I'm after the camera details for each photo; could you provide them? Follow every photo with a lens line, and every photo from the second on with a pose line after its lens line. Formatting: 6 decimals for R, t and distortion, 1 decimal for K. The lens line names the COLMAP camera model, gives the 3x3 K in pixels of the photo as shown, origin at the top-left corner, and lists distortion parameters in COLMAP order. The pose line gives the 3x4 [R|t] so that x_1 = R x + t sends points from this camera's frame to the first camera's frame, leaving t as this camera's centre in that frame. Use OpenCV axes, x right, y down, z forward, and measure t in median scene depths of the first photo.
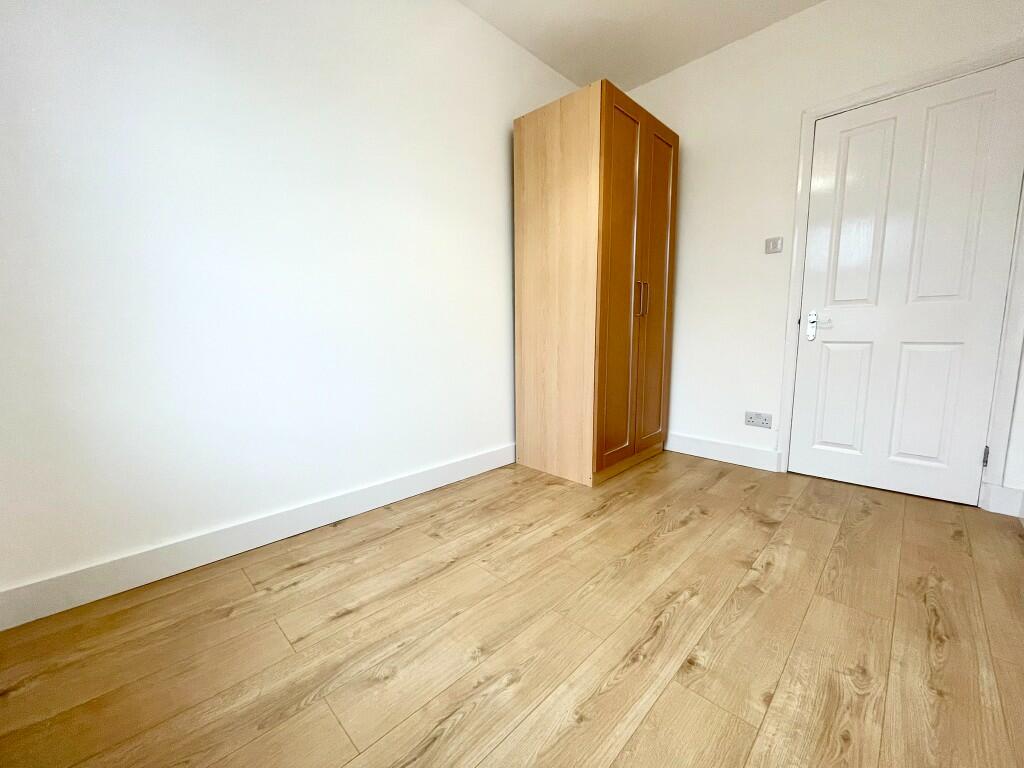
lens RADIAL K [[413.6, 0, 512.9], [0, 413.6, 384.5], [0, 0, 1]] dist [-0.000908, -0.000300]
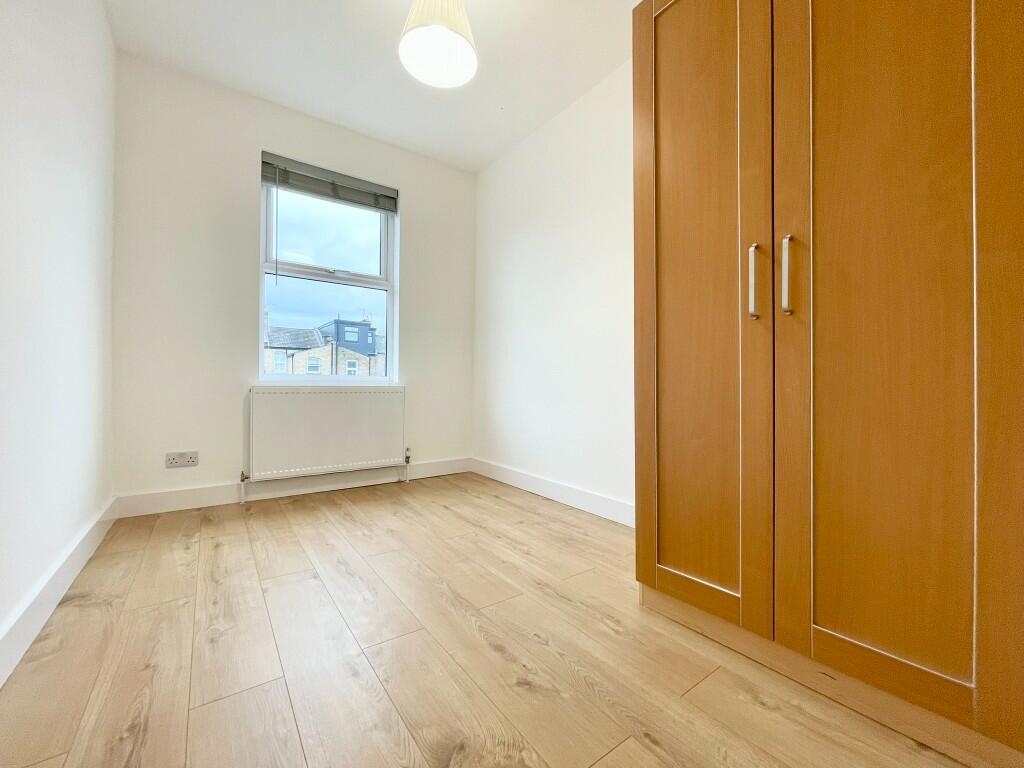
lens RADIAL K [[413.6, 0, 516.3], [0, 413.6, 383.2], [0, 0, 1]] dist [-0.000908, -0.000300]
pose [[-0.154497, 0.000281, -0.987993, 1.104879], [-0.137733, 0.990229, 0.021820, -0.094413], [0.978346, 0.139450, -0.152948, 1.133728]]
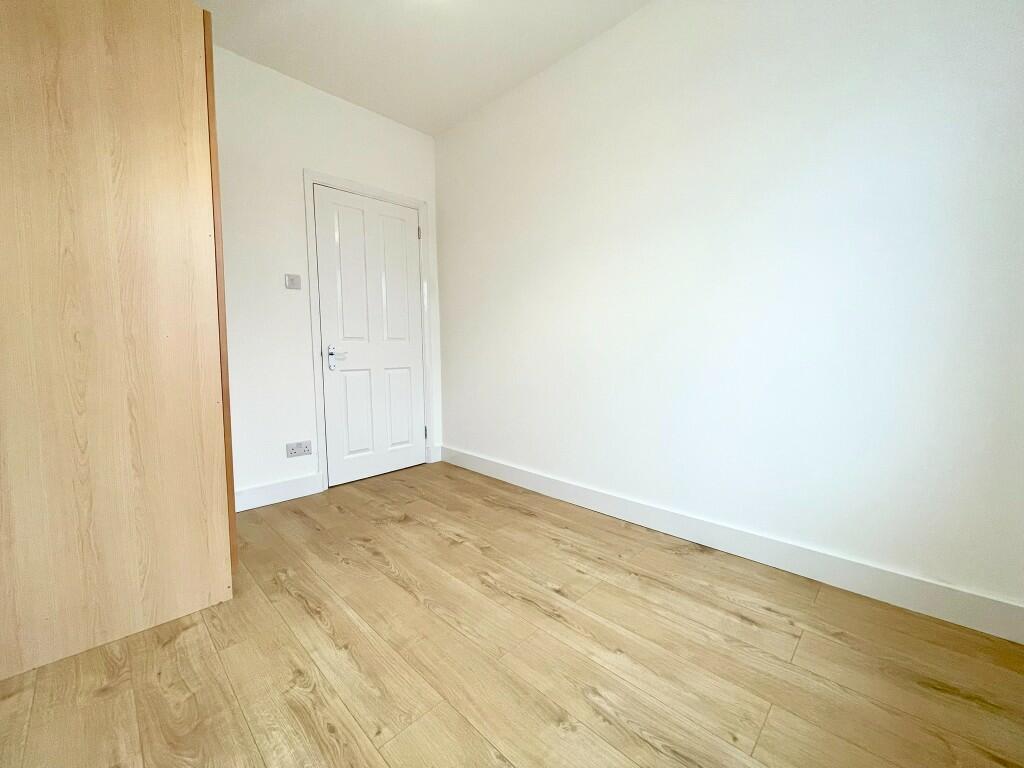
lens RADIAL K [[413.6, 0, 514.6], [0, 413.6, 382.4], [0, 0, 1]] dist [-0.000908, -0.000300]
pose [[-0.001949, -0.072215, 0.997387, -0.598515], [0.137009, 0.987964, 0.071800, -0.112186], [-0.990568, 0.136791, 0.007968, 0.640068]]
